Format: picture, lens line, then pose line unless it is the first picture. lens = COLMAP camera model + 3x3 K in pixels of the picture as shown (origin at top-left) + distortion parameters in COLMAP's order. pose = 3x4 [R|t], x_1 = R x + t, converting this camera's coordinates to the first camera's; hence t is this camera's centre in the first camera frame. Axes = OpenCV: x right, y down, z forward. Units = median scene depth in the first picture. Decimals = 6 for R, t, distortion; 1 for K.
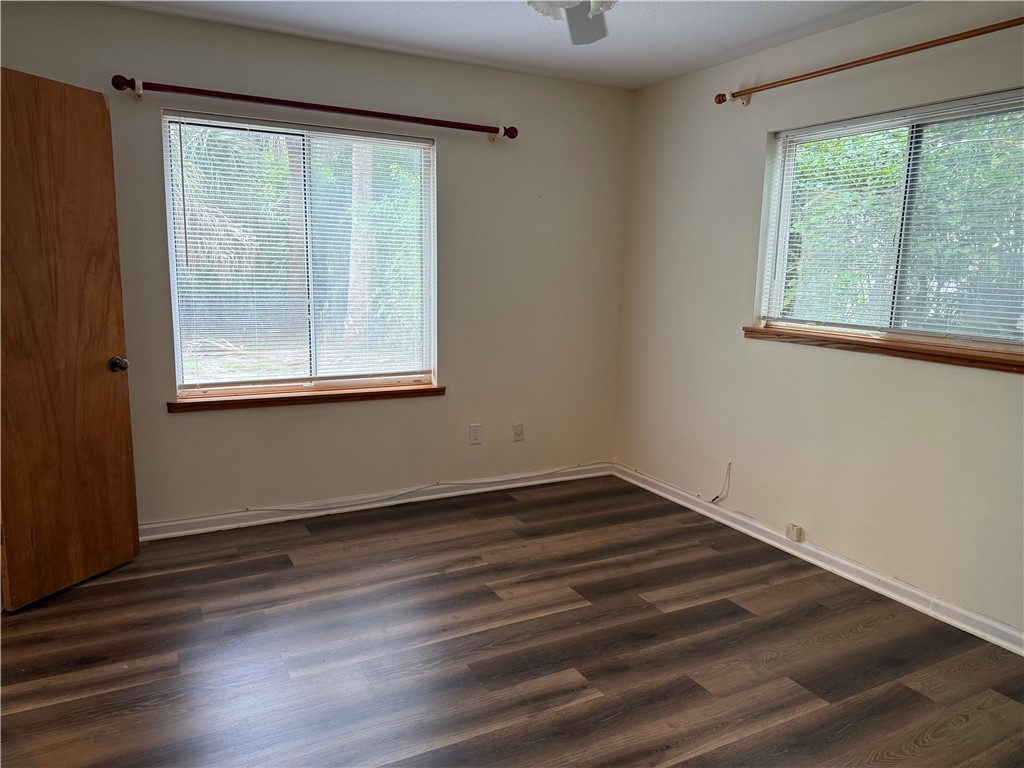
lens RADIAL K [[722.1, 0, 510.7], [0, 722.1, 380.2], [0, 0, 1]] dist [0.122805, -0.189350]
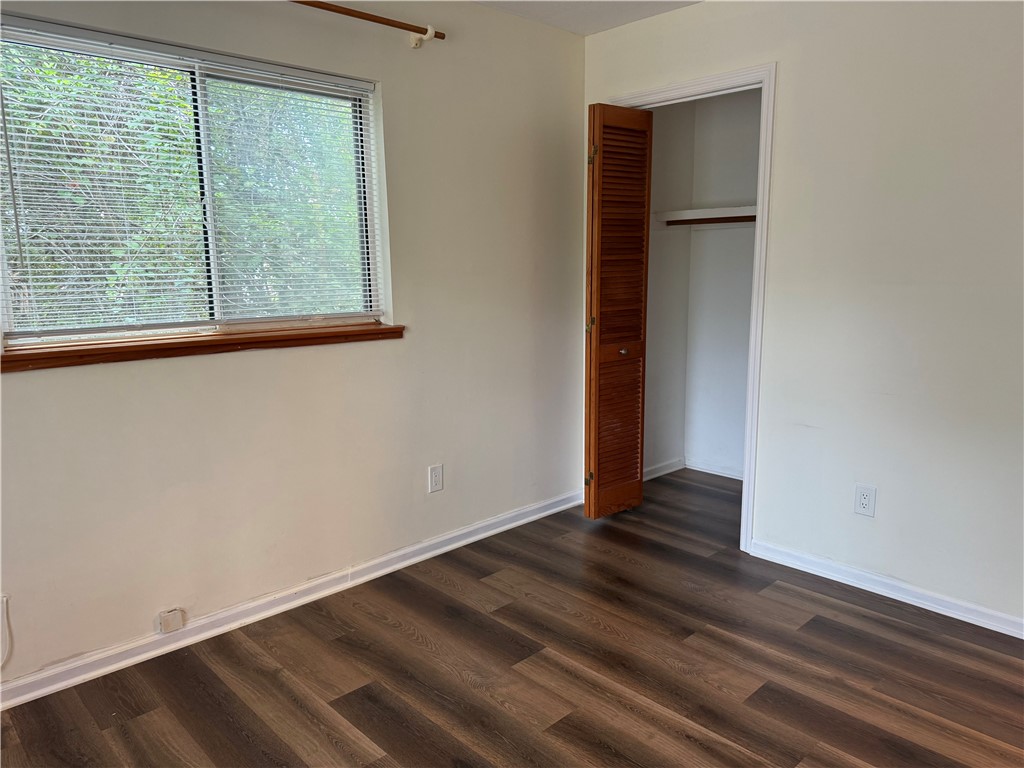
lens RADIAL K [[722.1, 0, 510.7], [0, 722.1, 380.2], [0, 0, 1]] dist [0.122805, -0.189350]
pose [[-0.271642, -0.179679, 0.945477, -0.400265], [0.146195, 0.963312, 0.225071, -0.154091], [-0.951229, 0.199363, -0.235408, 0.962432]]
